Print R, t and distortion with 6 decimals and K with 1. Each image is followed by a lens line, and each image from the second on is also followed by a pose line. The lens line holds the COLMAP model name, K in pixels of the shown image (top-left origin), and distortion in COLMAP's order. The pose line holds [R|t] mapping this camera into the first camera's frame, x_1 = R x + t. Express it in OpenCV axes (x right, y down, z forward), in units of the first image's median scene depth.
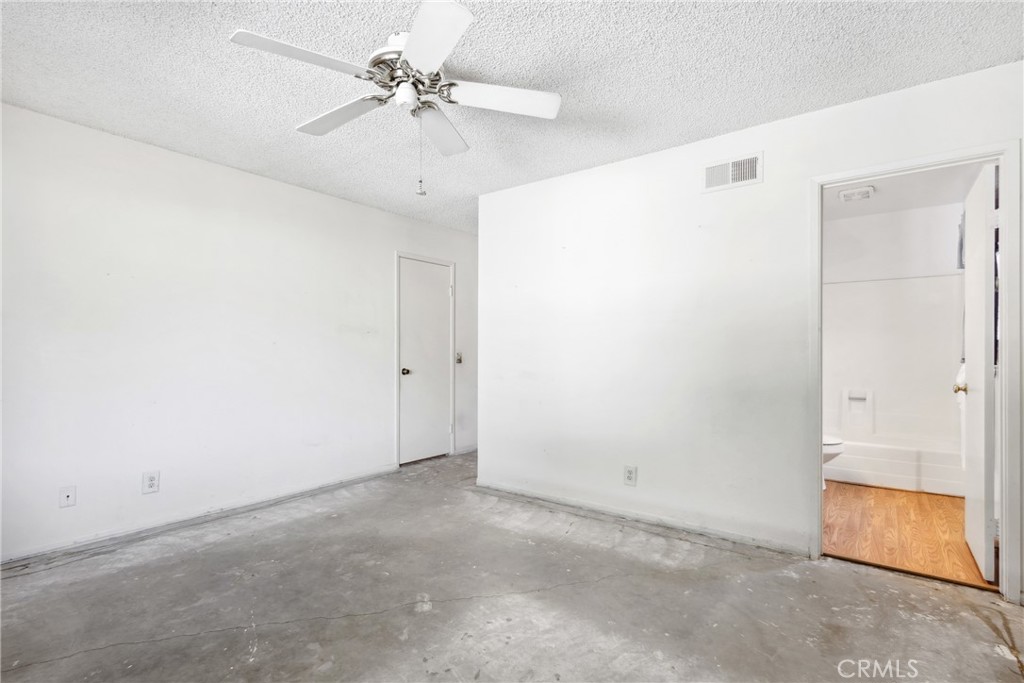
lens RADIAL K [[476.4, 0, 511.1], [0, 476.4, 342.1], [0, 0, 1]] dist [0.004913, -0.001980]
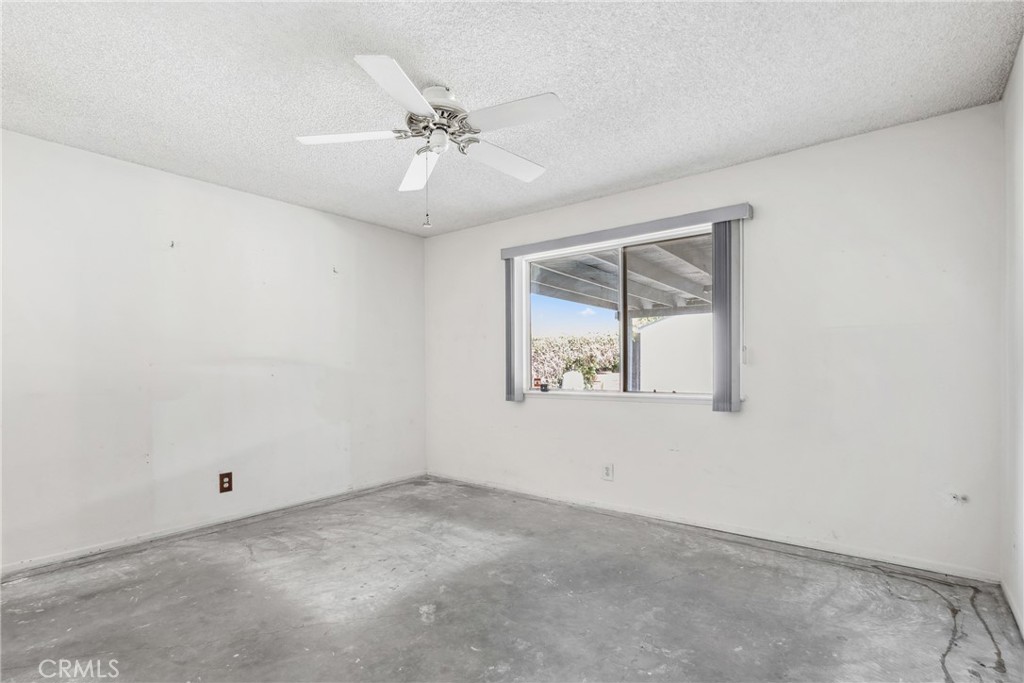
lens RADIAL K [[476.4, 0, 511.1], [0, 476.4, 342.1], [0, 0, 1]] dist [0.004913, -0.001980]
pose [[-0.999936, 0.006525, 0.009256, -0.401313], [0.005873, 0.997612, -0.068810, 0.043992], [-0.009683, -0.068752, -0.997587, 2.192951]]
